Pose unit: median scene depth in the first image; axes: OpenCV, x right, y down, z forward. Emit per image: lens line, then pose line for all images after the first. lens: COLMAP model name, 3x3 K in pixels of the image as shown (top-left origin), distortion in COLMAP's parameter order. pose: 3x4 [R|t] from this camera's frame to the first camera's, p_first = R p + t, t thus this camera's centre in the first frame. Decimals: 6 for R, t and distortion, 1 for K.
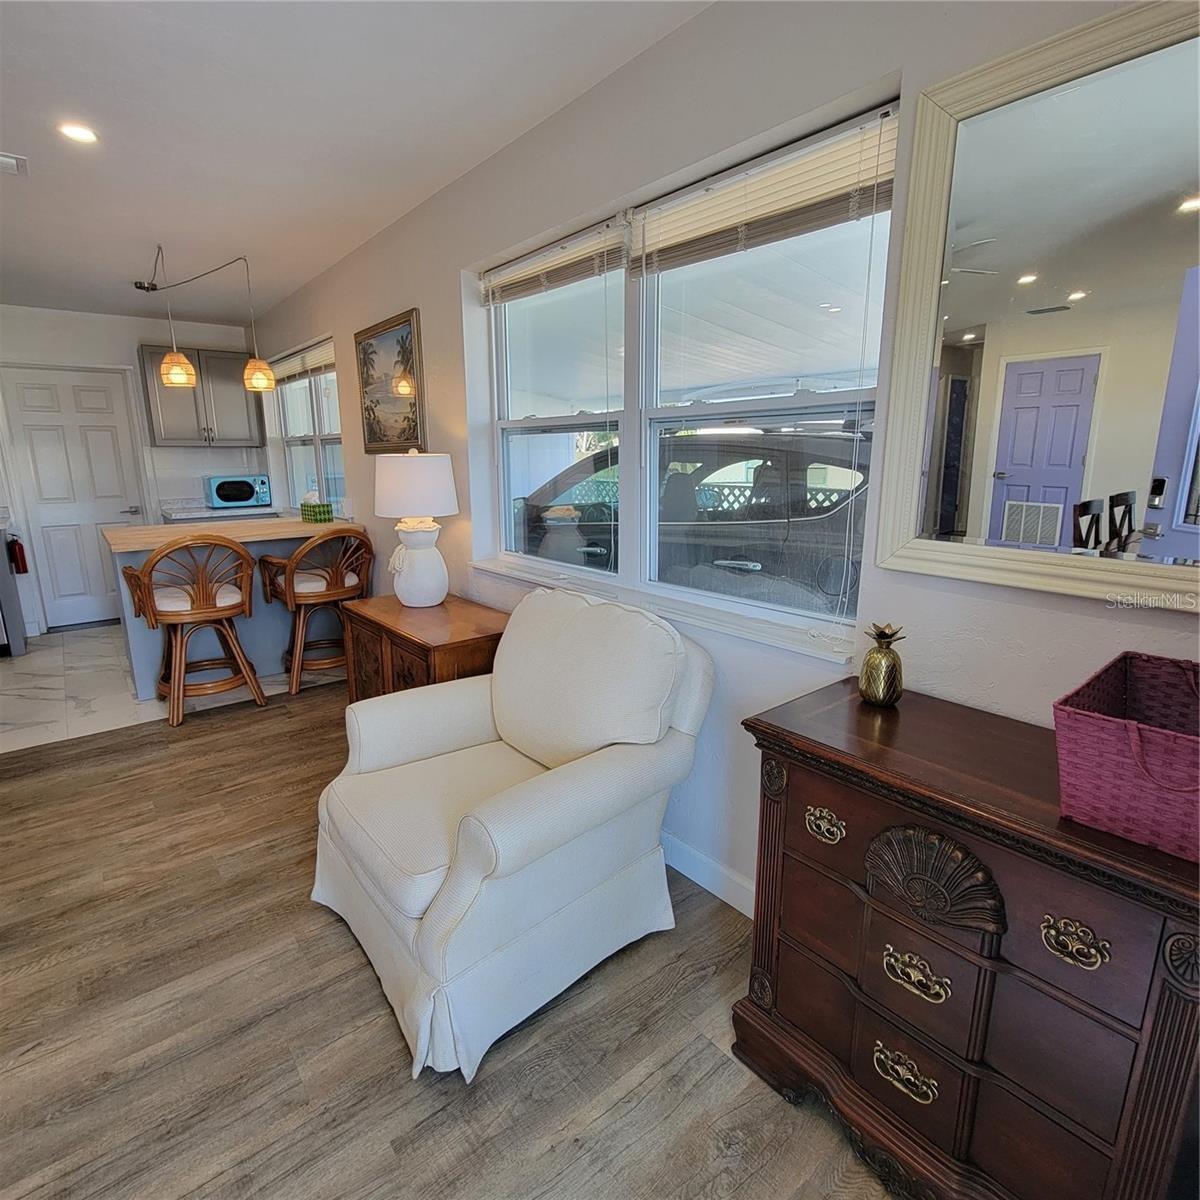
lens RADIAL K [[652.7, 0, 580.9], [0, 652.7, 595.0], [0, 0, 1]] dist [-0.001682, -0.000619]
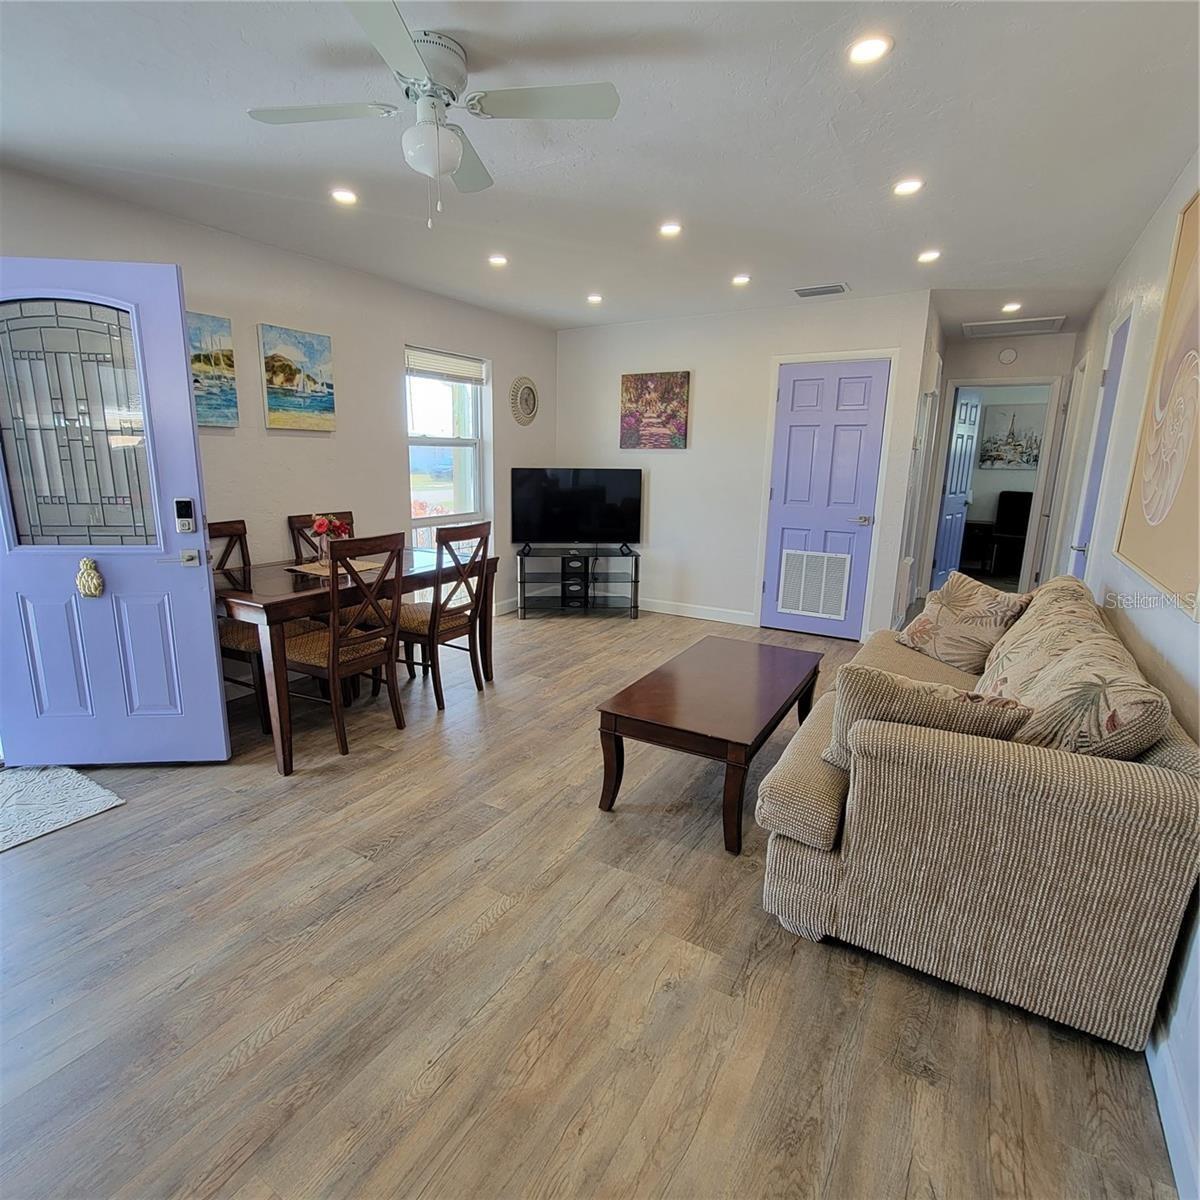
lens RADIAL K [[652.7, 0, 580.9], [0, 652.7, 595.0], [0, 0, 1]] dist [-0.001682, -0.000619]
pose [[-0.940056, 0.067873, -0.334199, -0.521492], [-0.079325, 0.909592, 0.407860, -0.185733], [0.331667, 0.409921, -0.849683, 0.855397]]
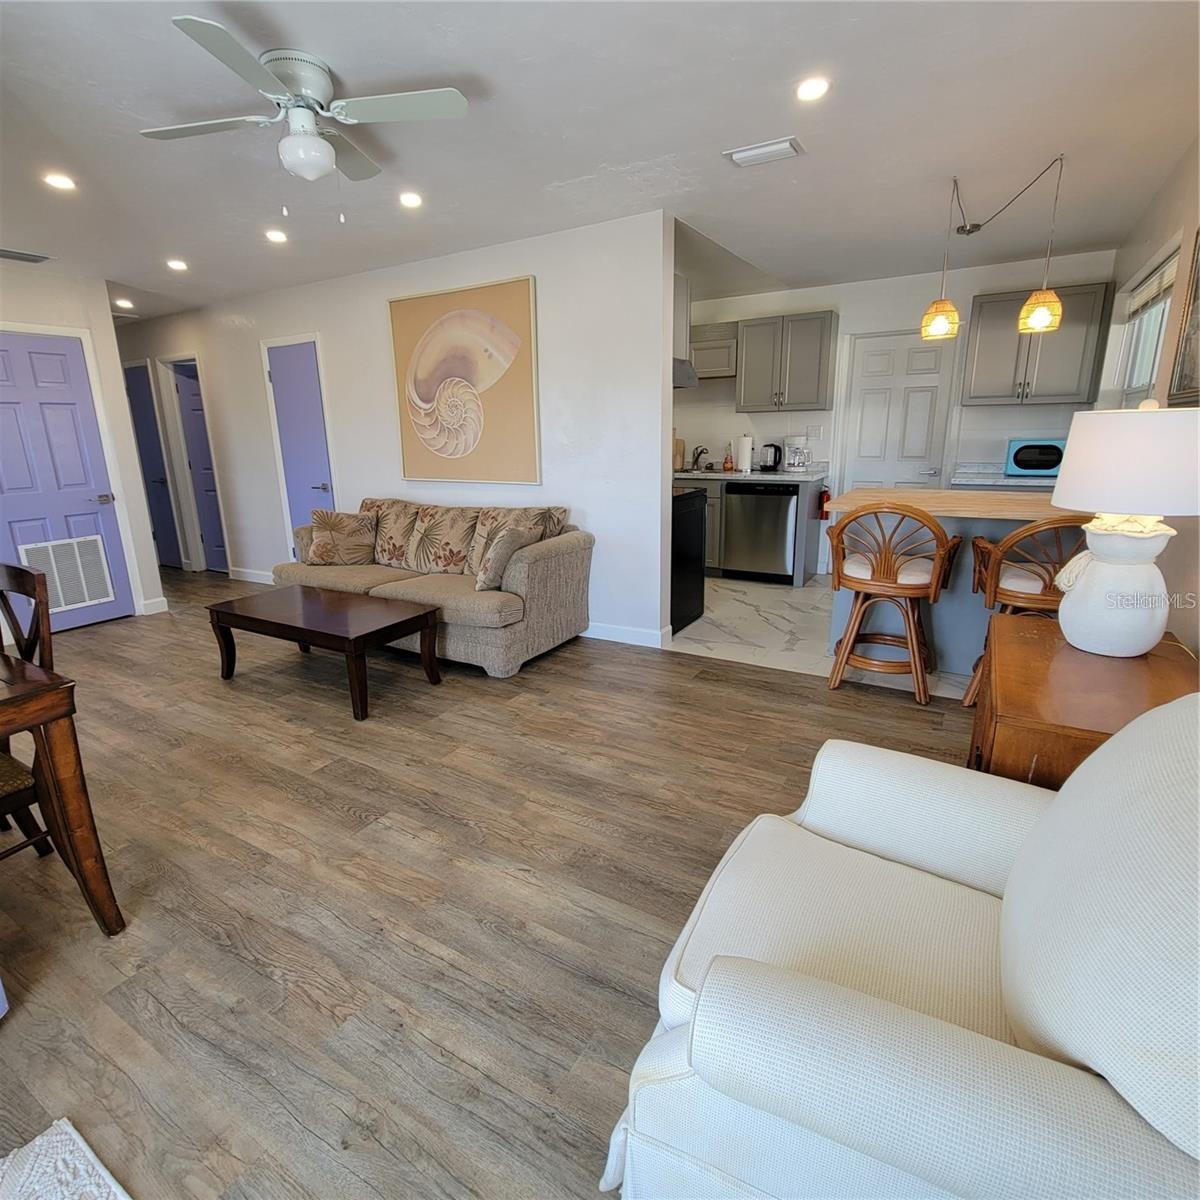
lens RADIAL K [[652.7, 0, 580.9], [0, 652.7, 595.0], [0, 0, 1]] dist [-0.001682, -0.000619]
pose [[0.343136, 0.234773, -0.909472, 0.126908], [-0.181229, 0.966613, 0.181148, -0.050918], [0.921636, 0.102664, 0.374228, 0.247114]]
